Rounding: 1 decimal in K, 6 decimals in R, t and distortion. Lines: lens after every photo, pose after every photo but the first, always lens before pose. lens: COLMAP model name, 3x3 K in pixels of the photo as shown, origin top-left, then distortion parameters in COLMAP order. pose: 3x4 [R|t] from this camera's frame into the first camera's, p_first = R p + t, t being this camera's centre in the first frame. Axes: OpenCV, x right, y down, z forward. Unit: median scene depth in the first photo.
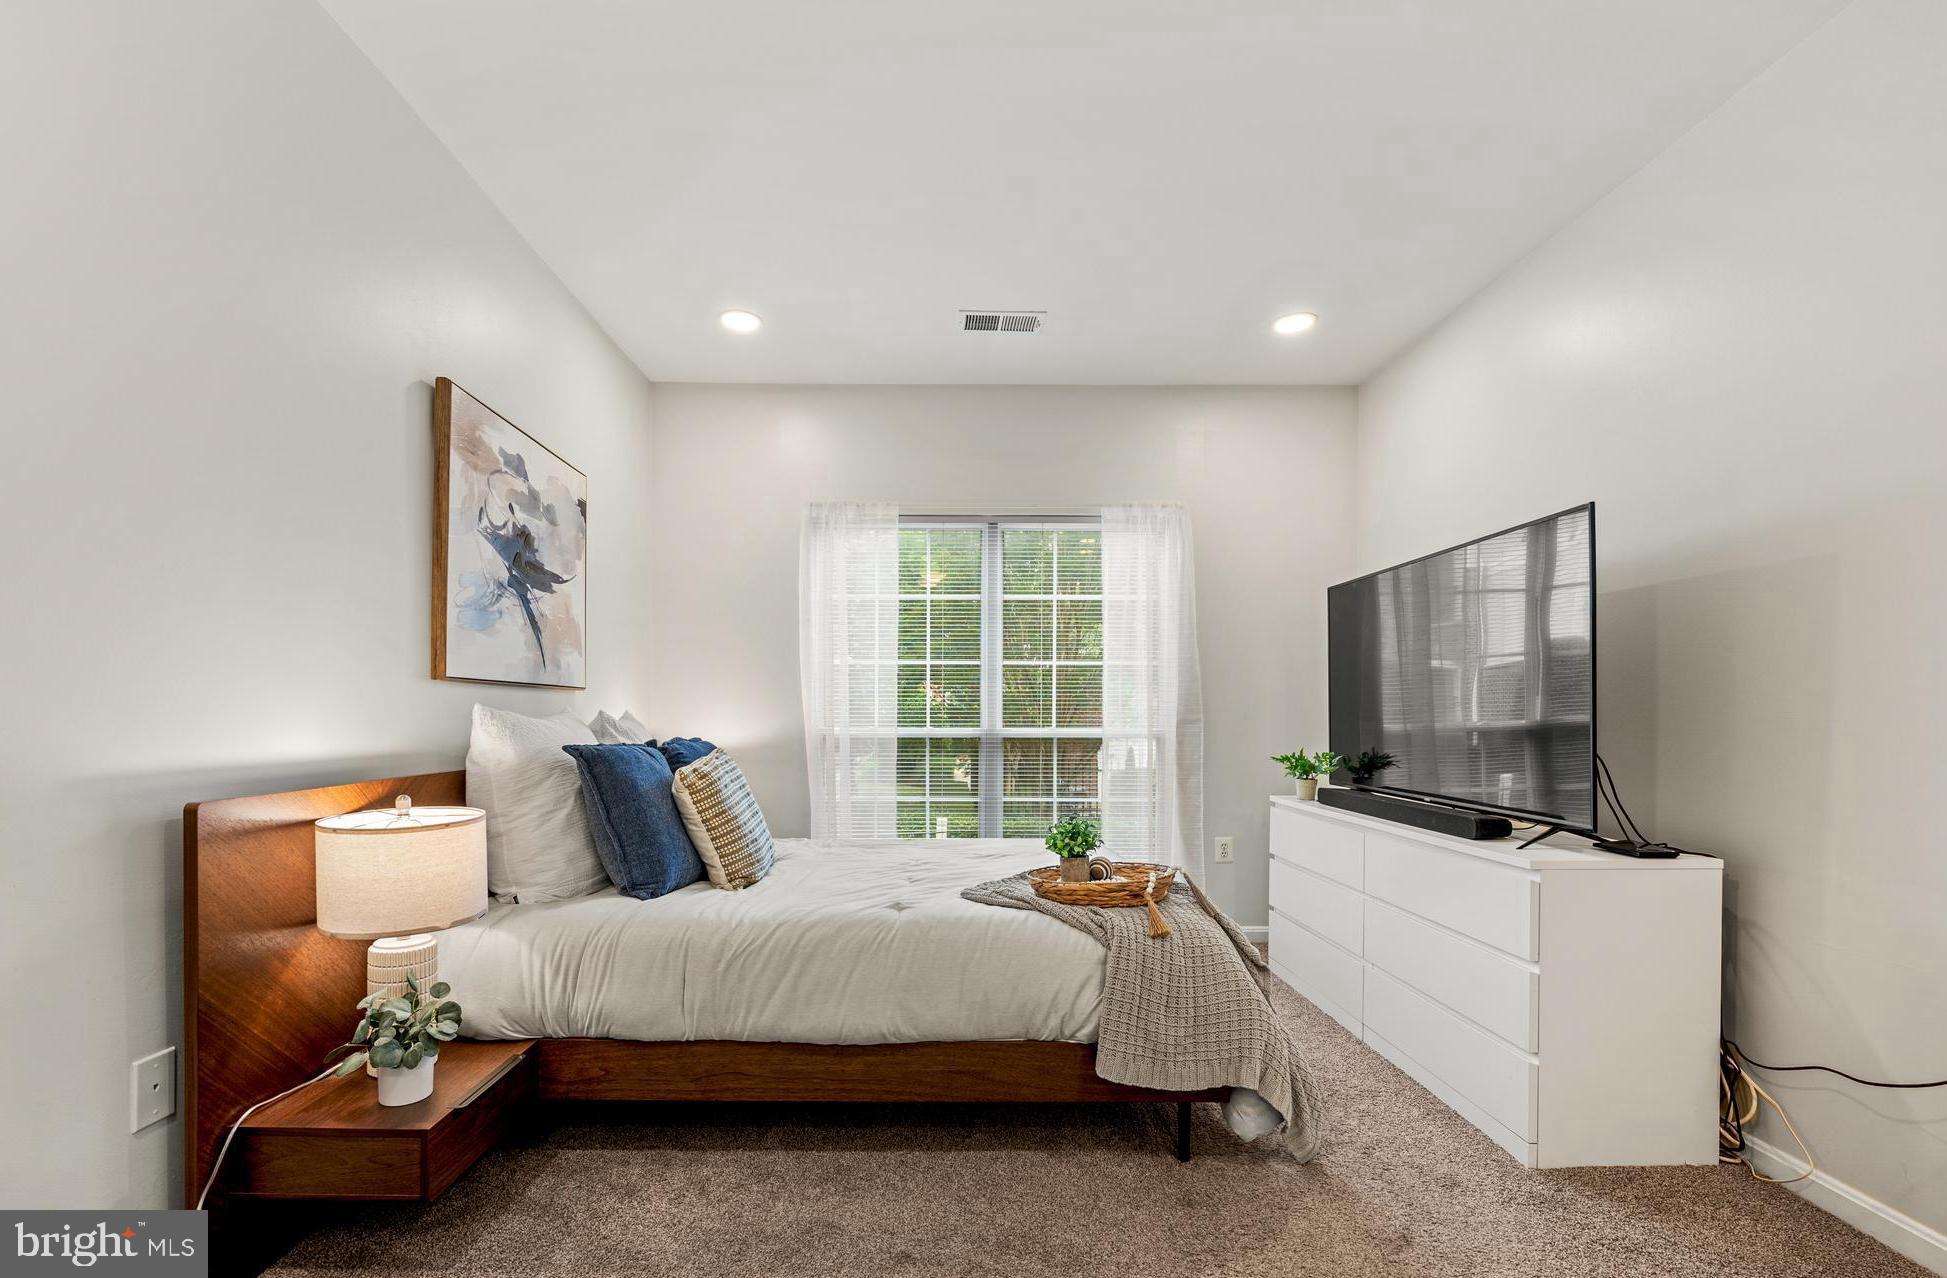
lens RADIAL K [[813.5, 0, 964.2], [0, 813.5, 720.9], [0, 0, 1]] dist [0.000959, 0.000660]
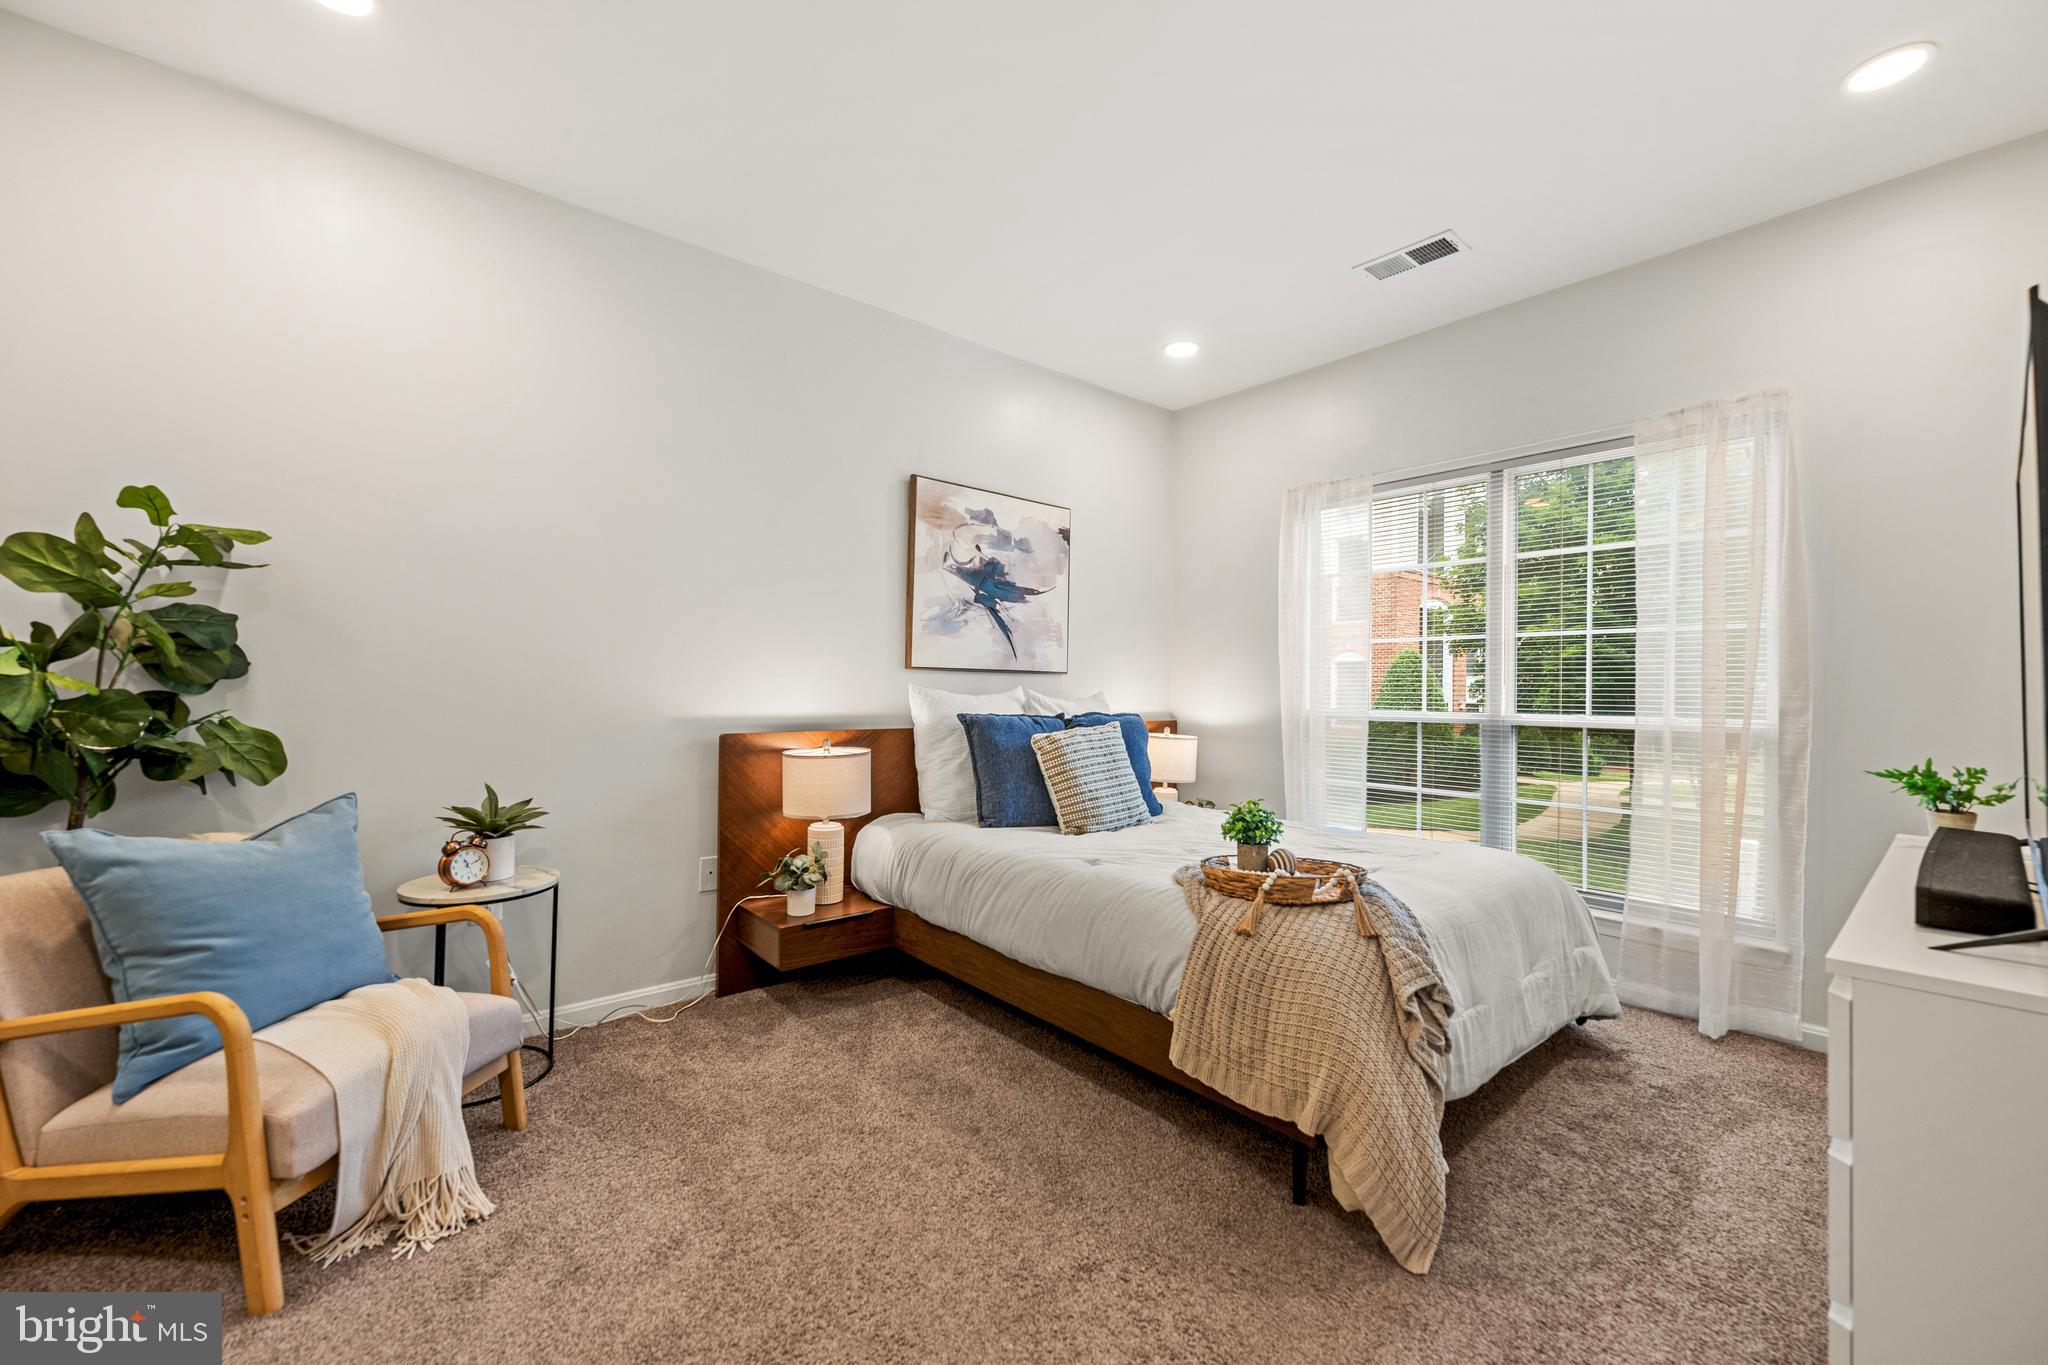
lens RADIAL K [[824.0, 0, 1071.1], [0, 824.0, 682.5], [0, 0, 1]] dist [-0.005904, 0.002167]
pose [[0.655288, -0.003078, -0.755372, 0.649715], [-0.015876, 0.999715, -0.017846, -0.001745], [0.755212, 0.023686, 0.655053, 0.183300]]
